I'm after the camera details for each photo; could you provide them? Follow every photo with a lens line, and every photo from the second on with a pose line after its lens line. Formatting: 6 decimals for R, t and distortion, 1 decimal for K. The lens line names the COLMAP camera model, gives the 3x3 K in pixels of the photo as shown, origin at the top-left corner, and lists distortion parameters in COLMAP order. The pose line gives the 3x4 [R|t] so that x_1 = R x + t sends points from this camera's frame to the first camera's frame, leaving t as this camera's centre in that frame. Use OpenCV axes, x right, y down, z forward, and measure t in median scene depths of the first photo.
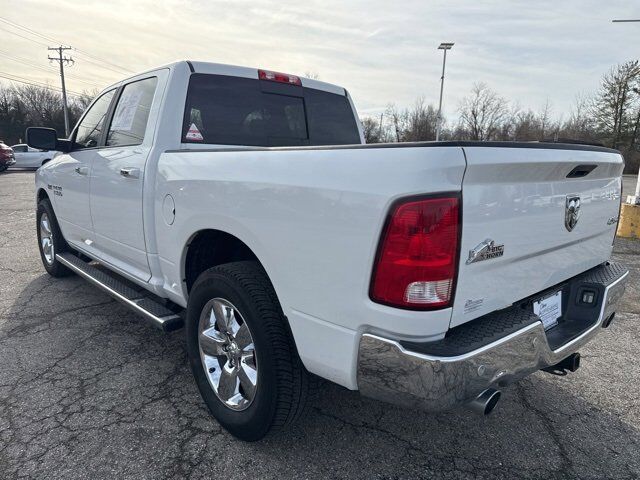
lens RADIAL K [[467.5, 0, 320.1], [0, 467.5, 238.8], [0, 0, 1]] dist [-0.014430, 0.003838]
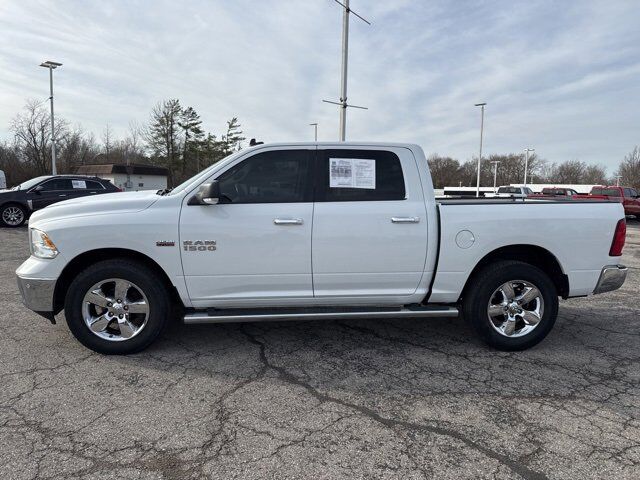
lens RADIAL K [[467.5, 0, 320.5], [0, 467.5, 240.2], [0, 0, 1]] dist [-0.014430, 0.003838]
pose [[0.579533, -0.104923, 0.808166, -0.113225], [0.136364, 0.990181, 0.030767, -0.010384], [-0.803459, 0.092374, 0.588151, 0.025660]]
